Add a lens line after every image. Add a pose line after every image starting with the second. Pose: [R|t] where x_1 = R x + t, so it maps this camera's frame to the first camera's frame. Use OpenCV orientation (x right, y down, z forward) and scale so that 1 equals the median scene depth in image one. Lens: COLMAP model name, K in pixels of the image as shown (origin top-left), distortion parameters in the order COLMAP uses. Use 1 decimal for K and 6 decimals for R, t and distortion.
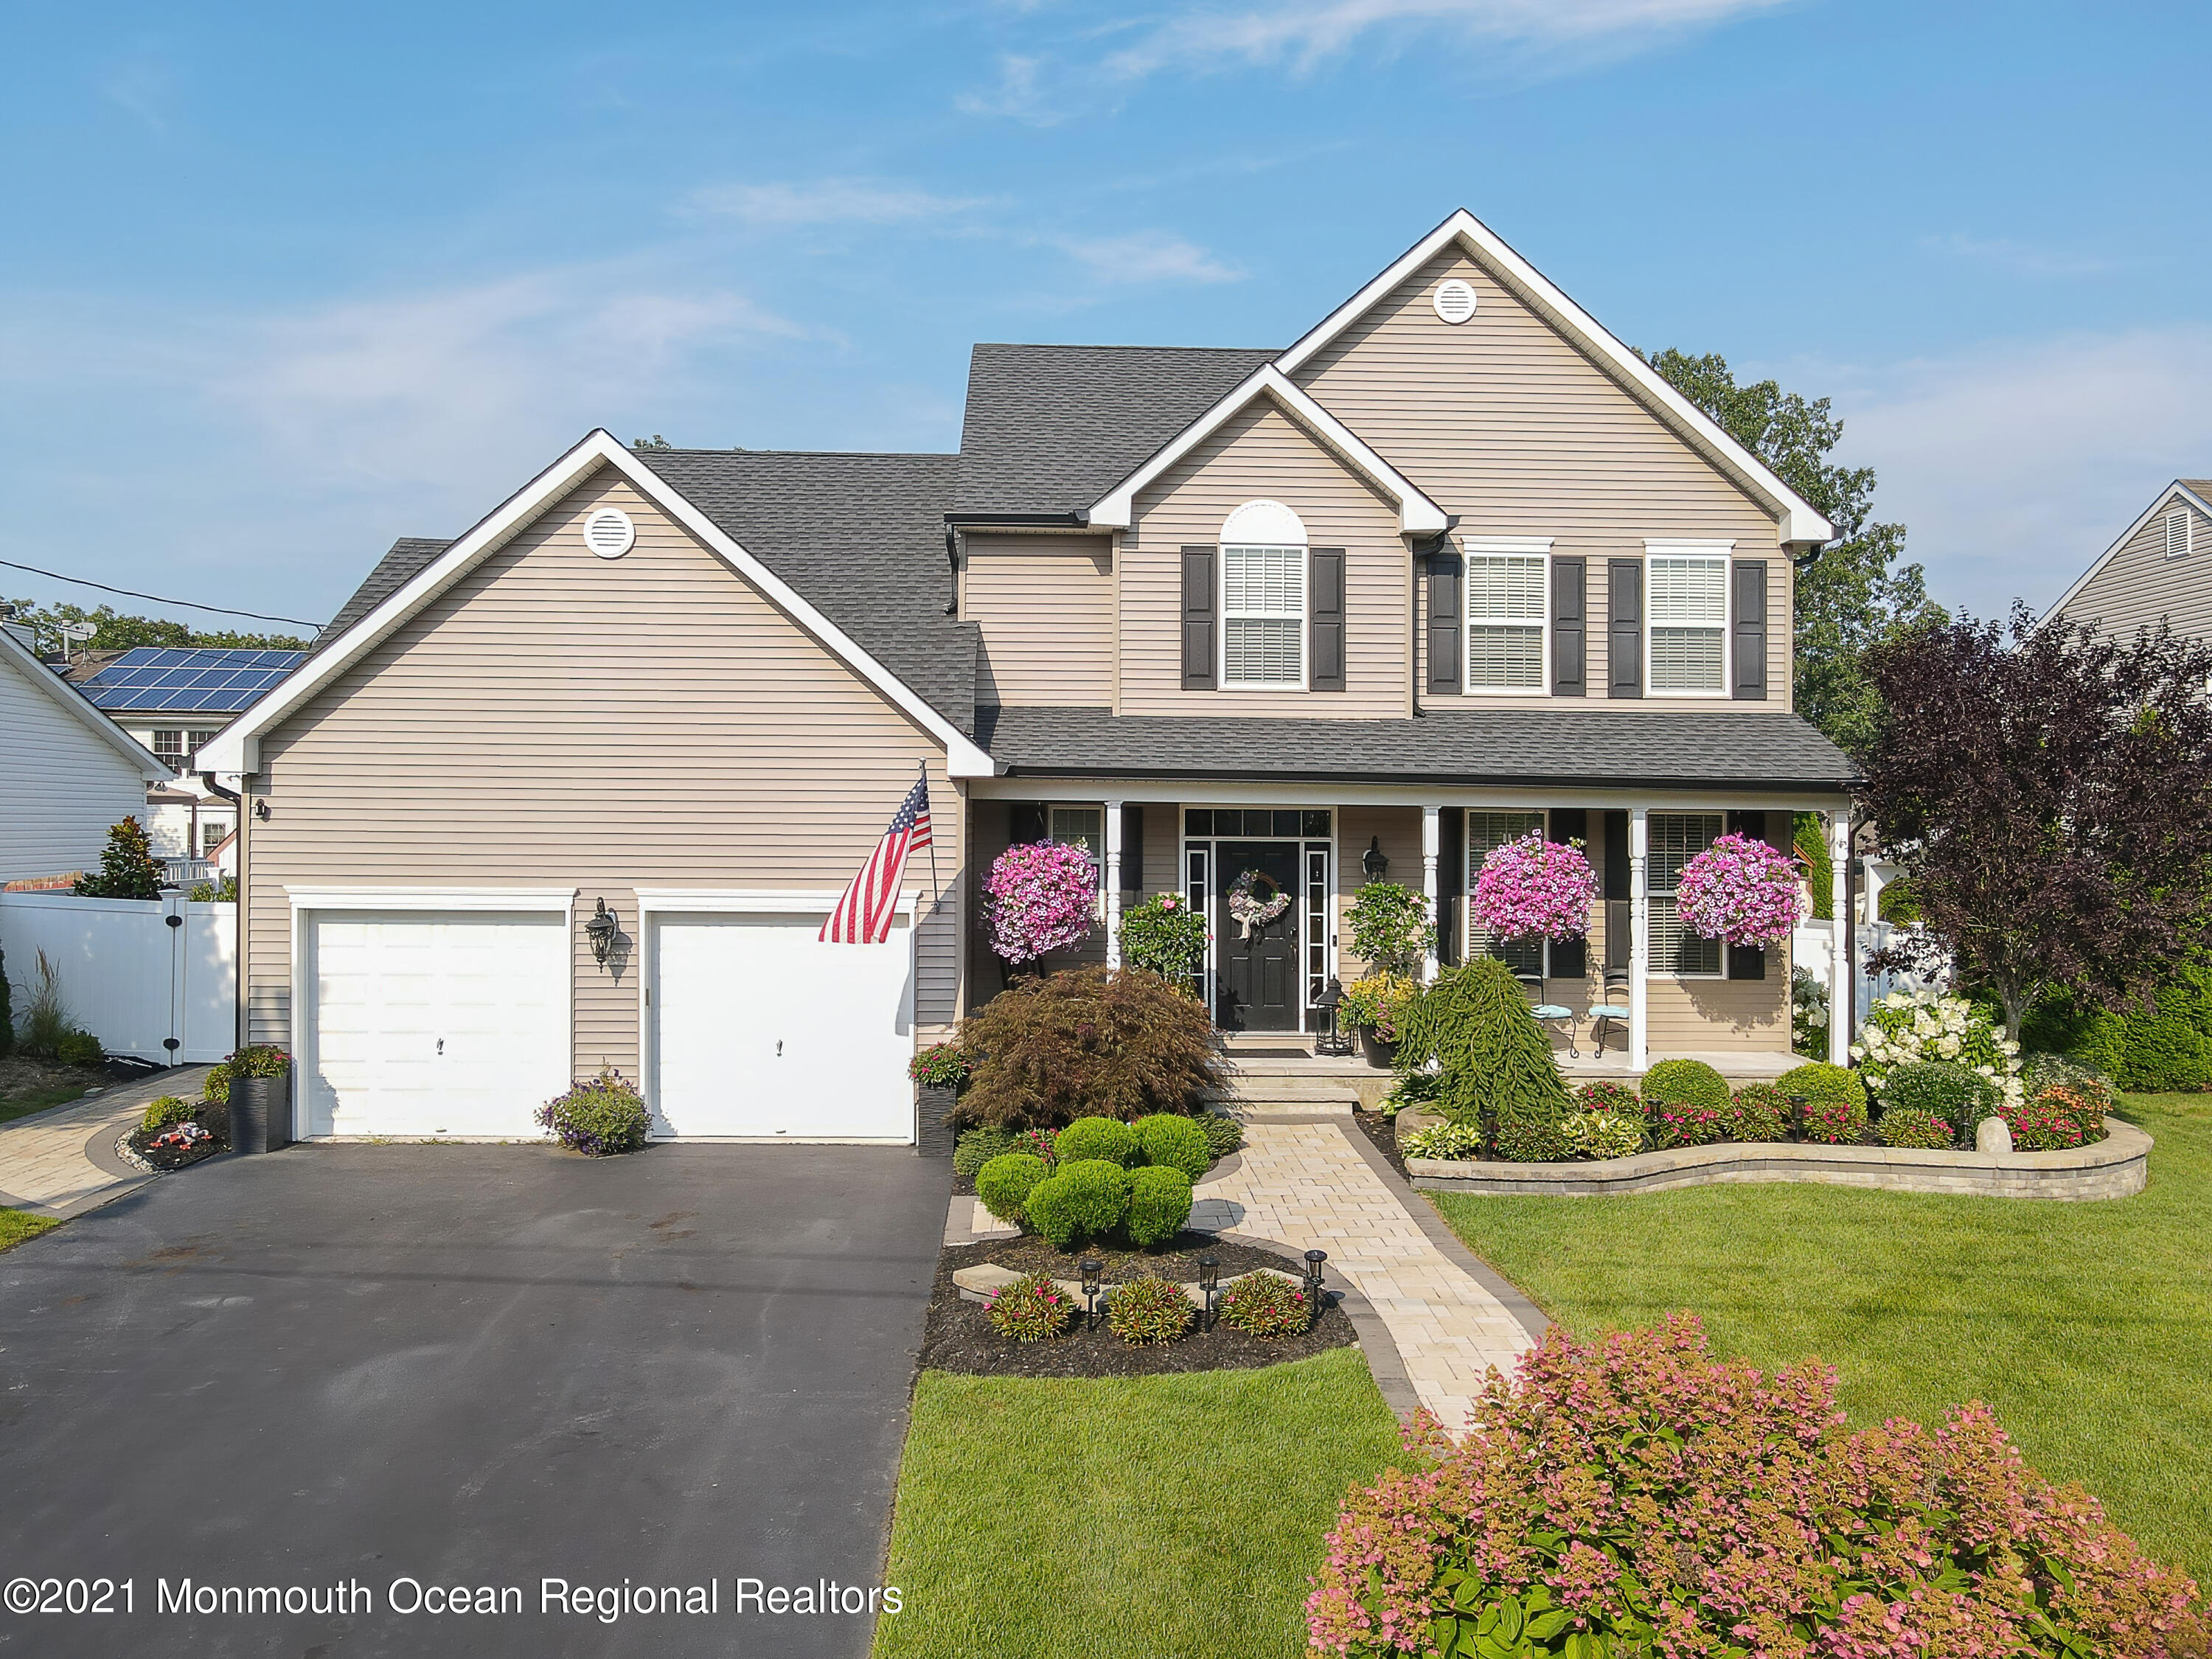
lens RADIAL K [[1637.6, 0, 1057.9], [0, 1637.6, 830.4], [0, 0, 1]] dist [-0.014894, 0.032679]
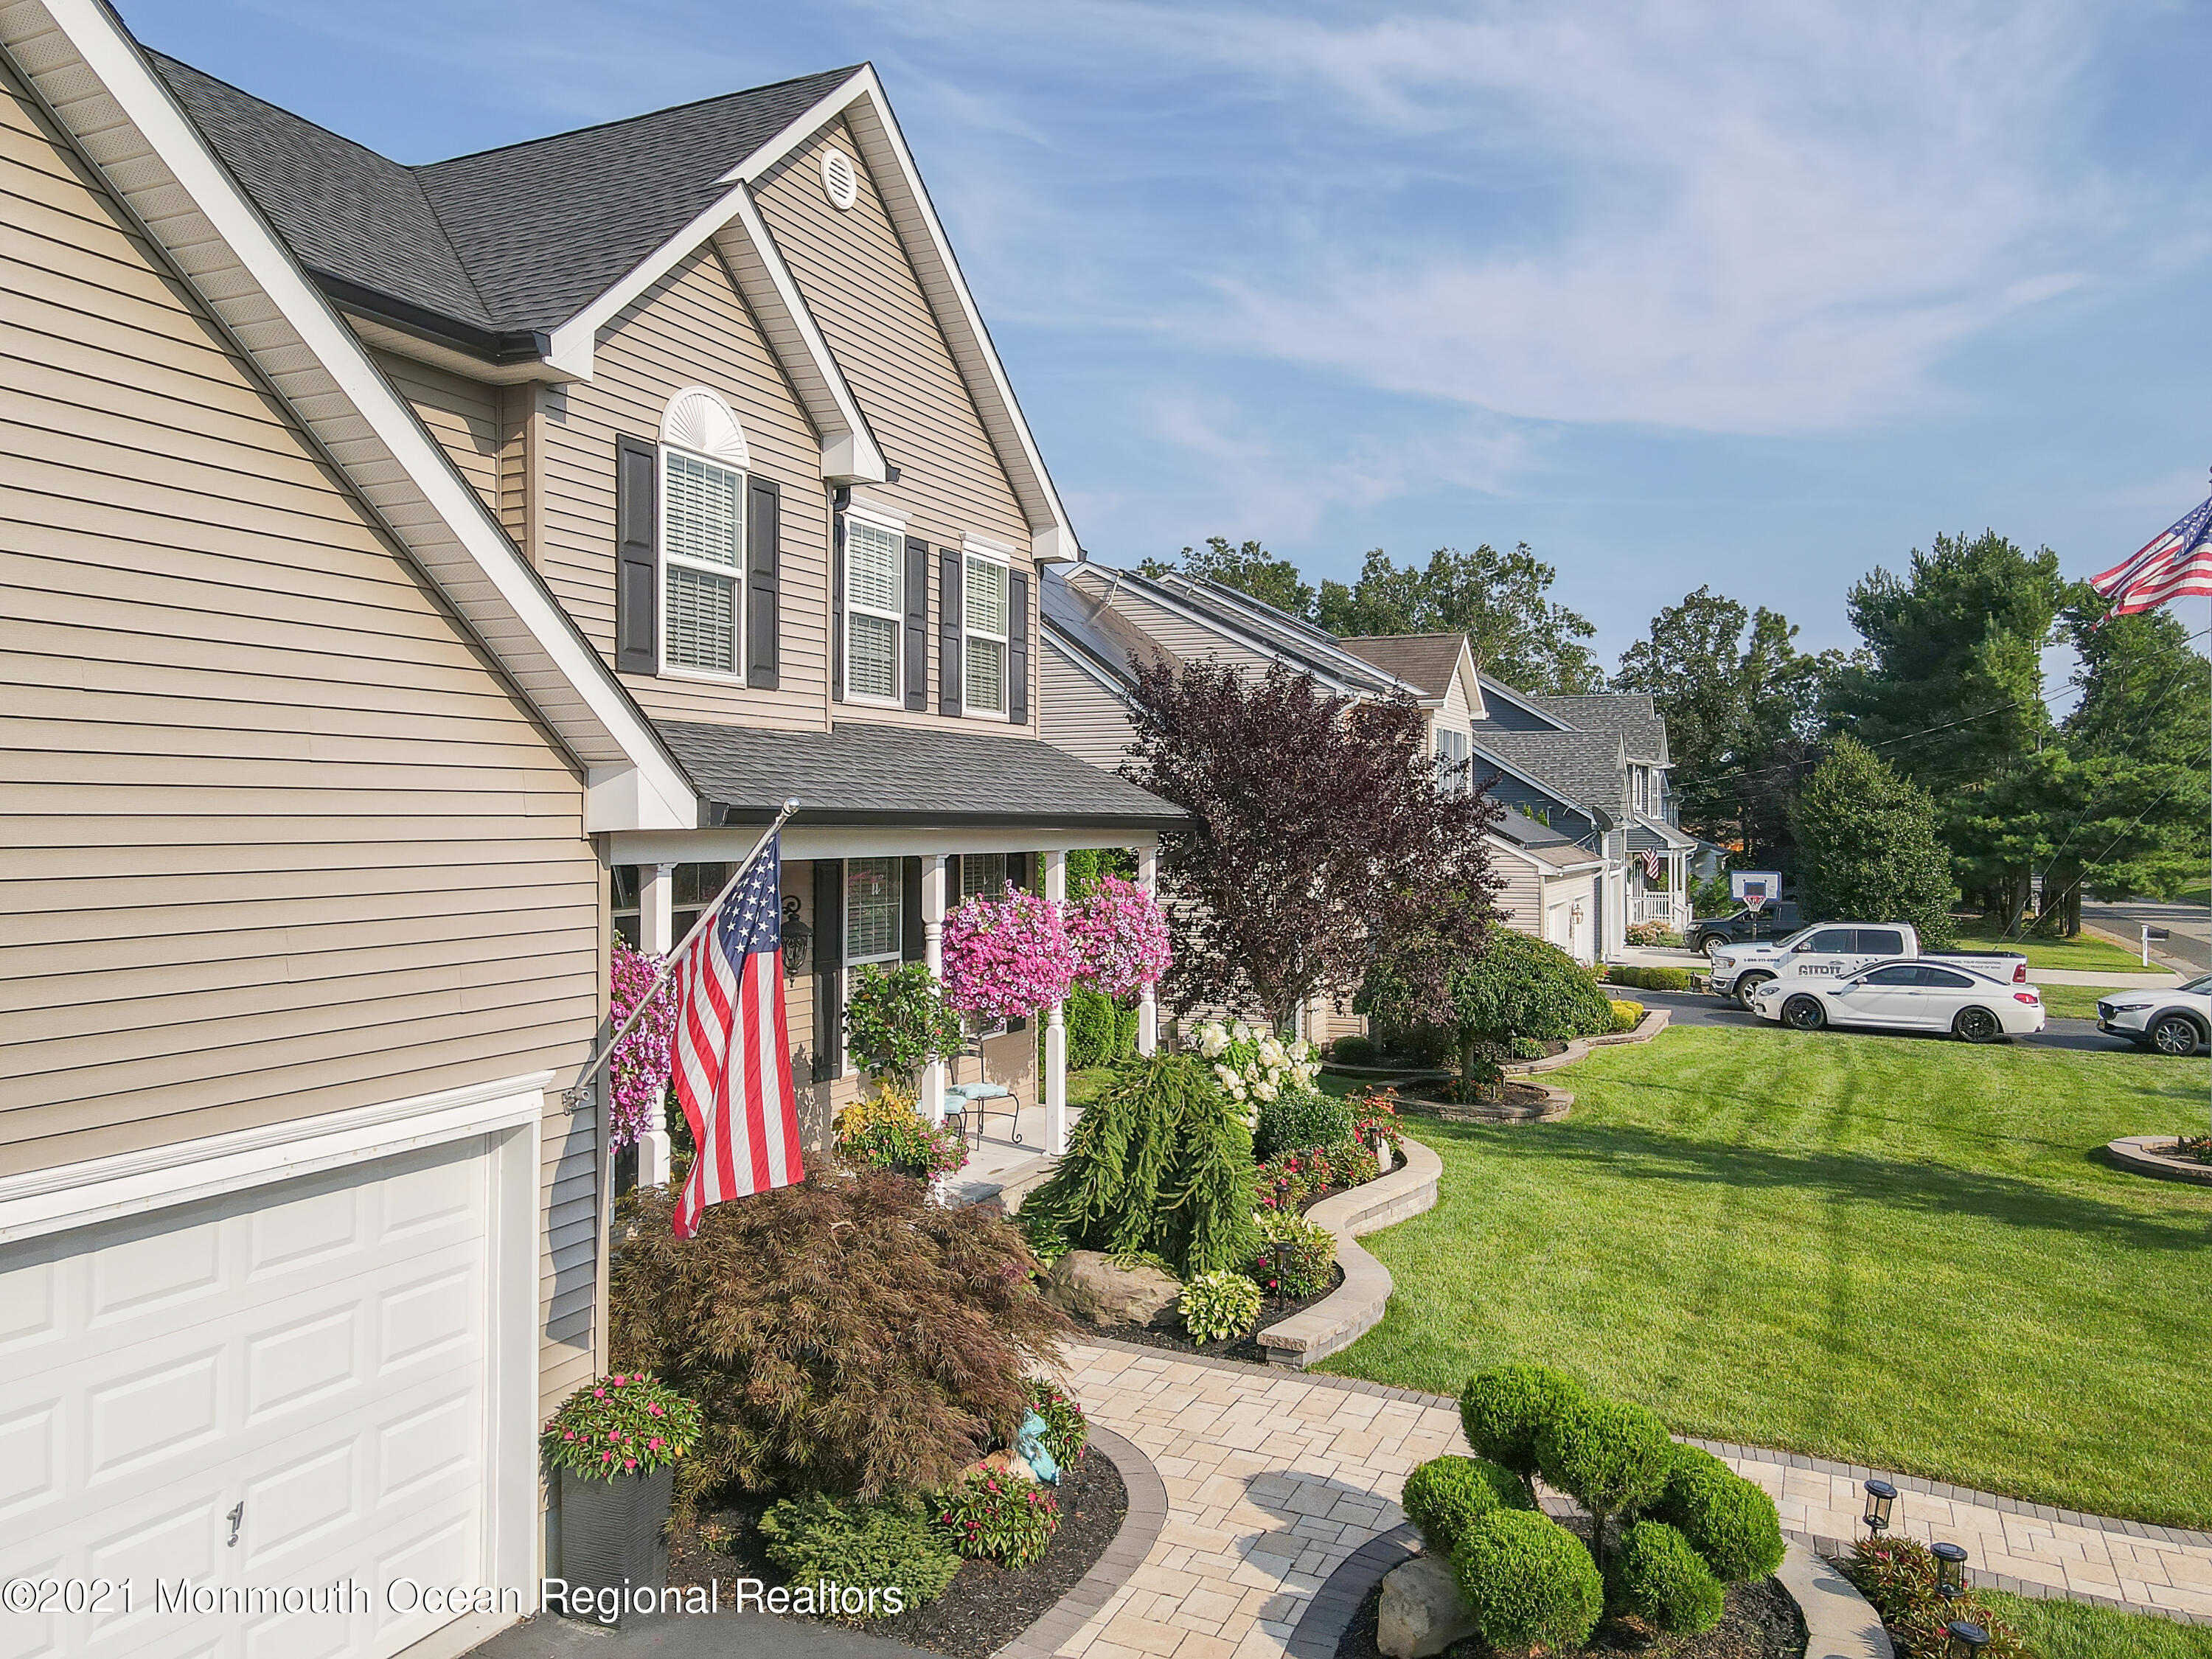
lens RADIAL K [[1637.6, 0, 1143.5], [0, 1637.6, 816.1], [0, 0, 1]] dist [-0.014894, 0.032679]
pose [[0.404986, -0.006769, 0.914298, -0.397050], [-0.004619, 0.999945, 0.009449, -0.038744], [-0.914311, -0.008050, 0.404933, 0.577052]]
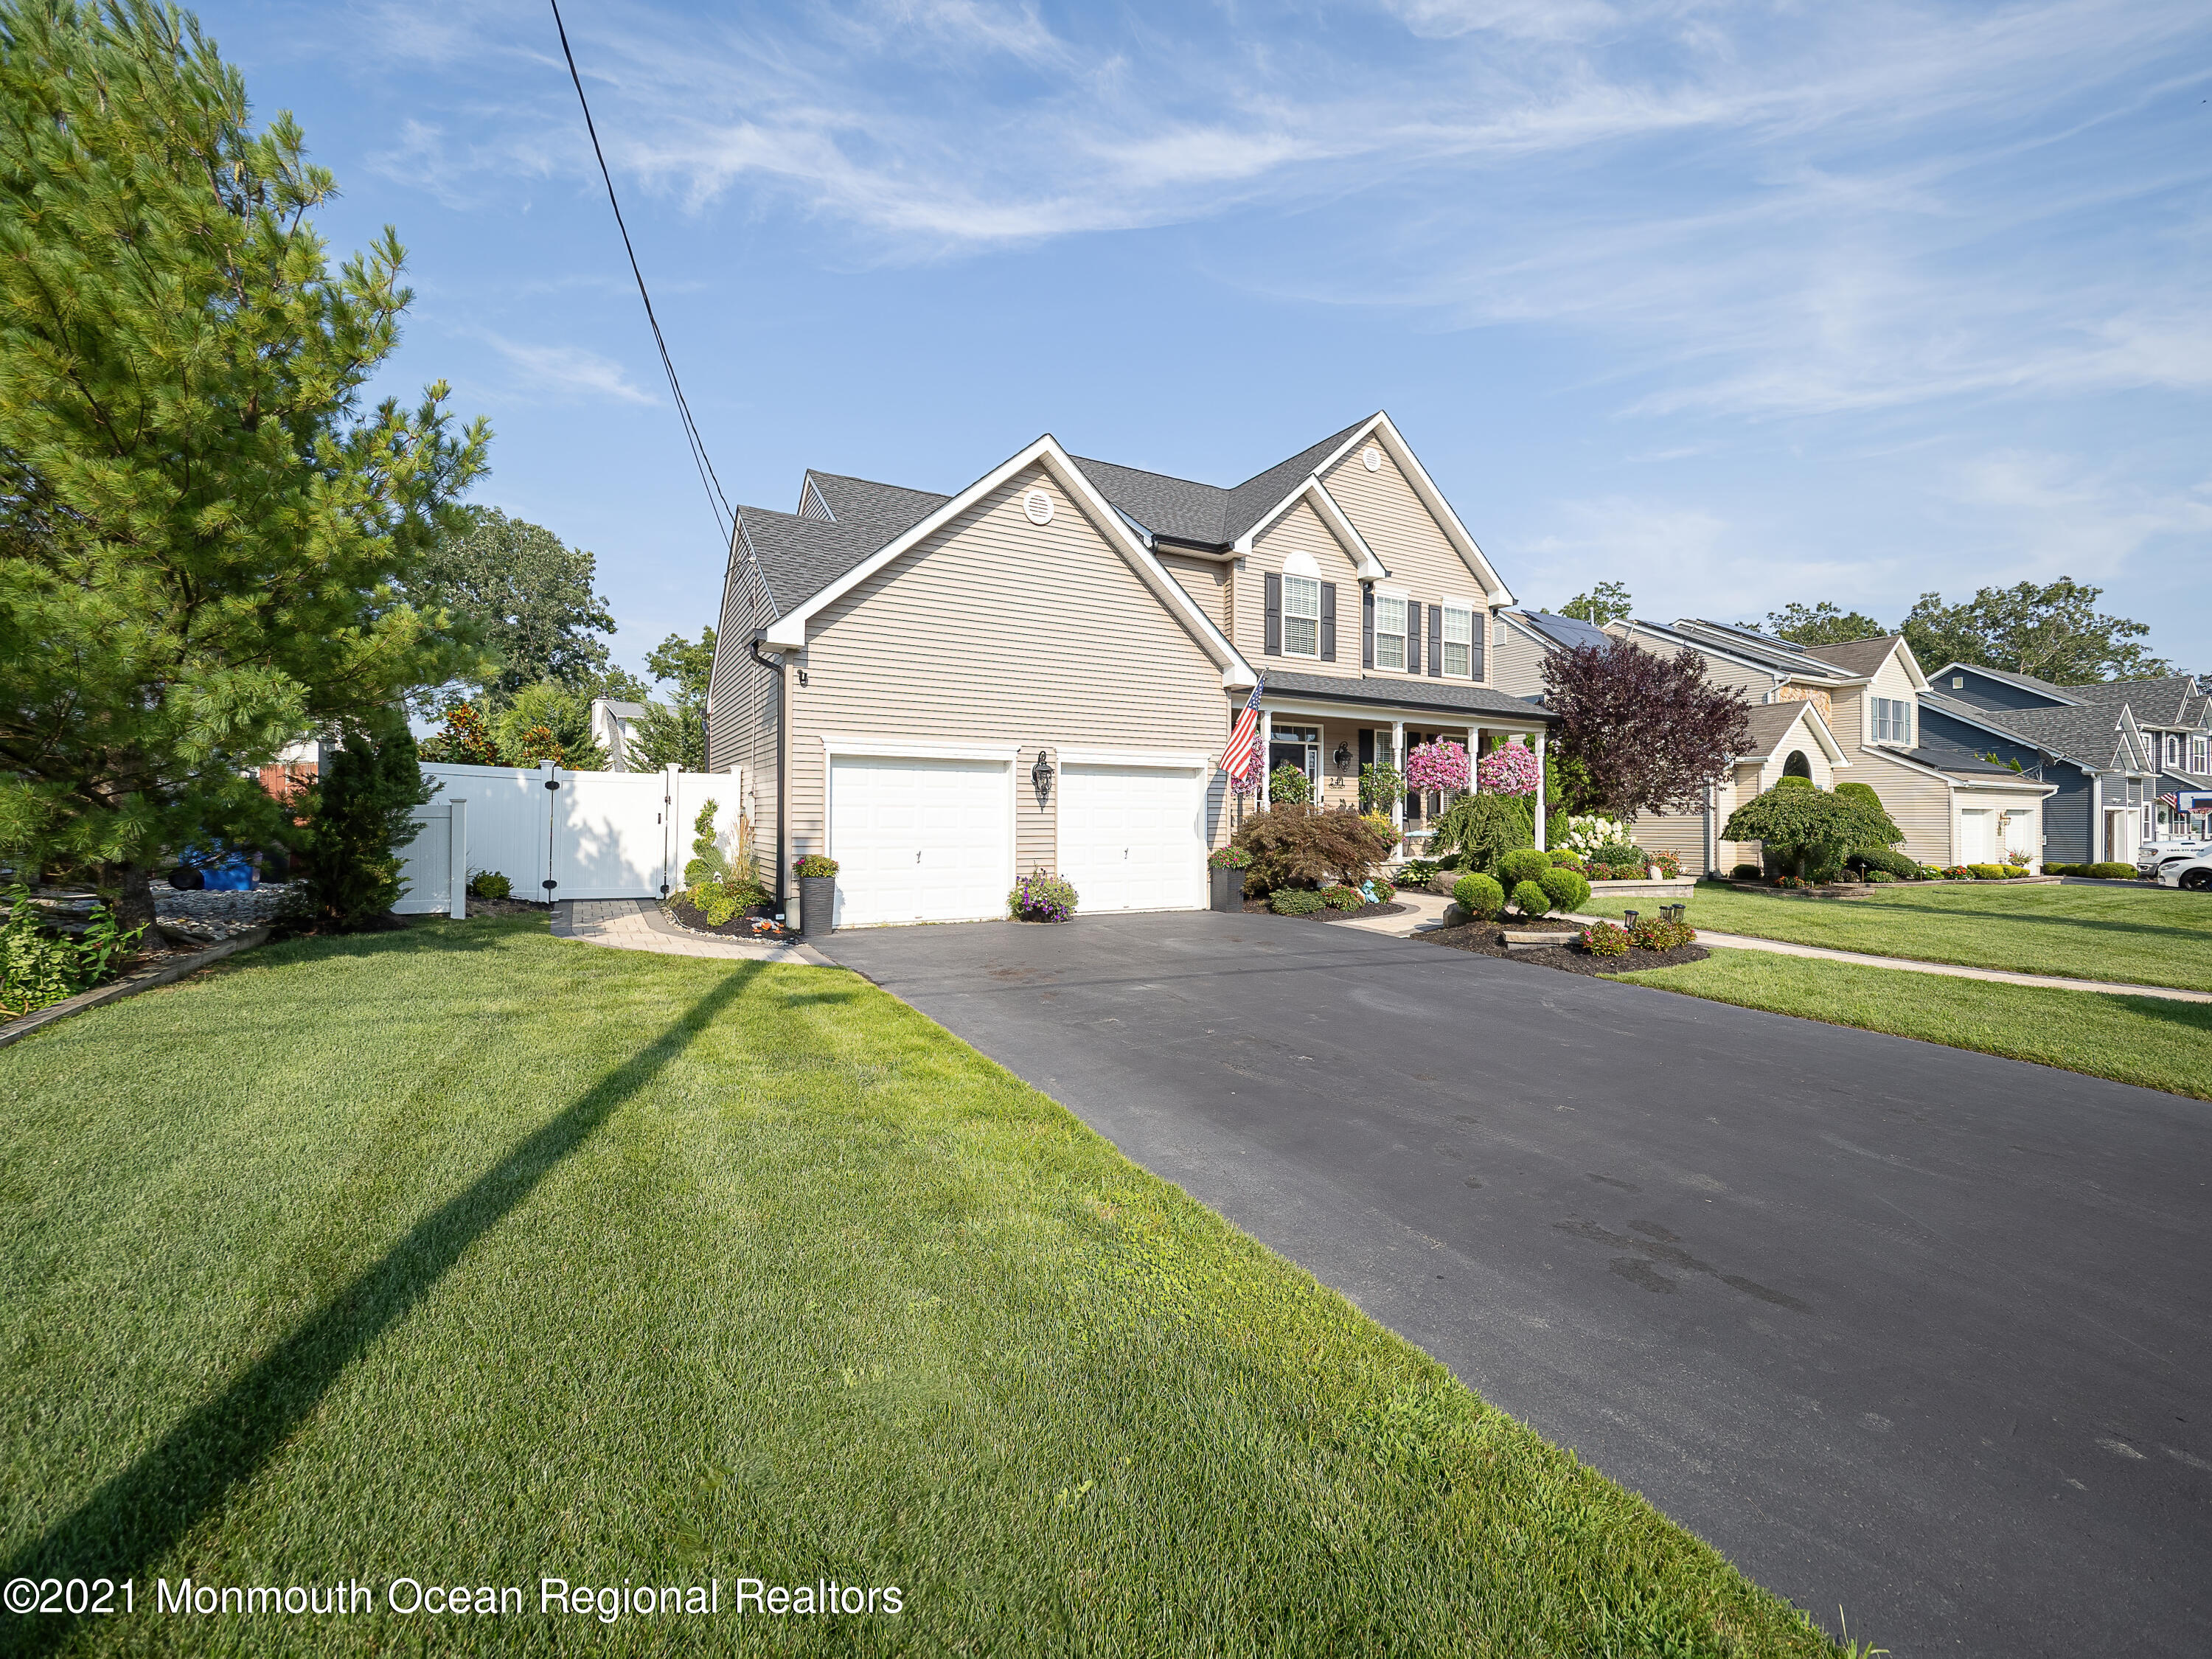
lens RADIAL K [[956.7, 0, 1094.6], [0, 956.7, 844.9], [0, 0, 1]] dist [-0.008056, 0.000297]
pose [[0.883378, -0.016020, 0.468387, -0.566647], [0.004337, 0.999652, 0.026011, 0.090608], [-0.468641, -0.020946, 0.883140, 0.178151]]
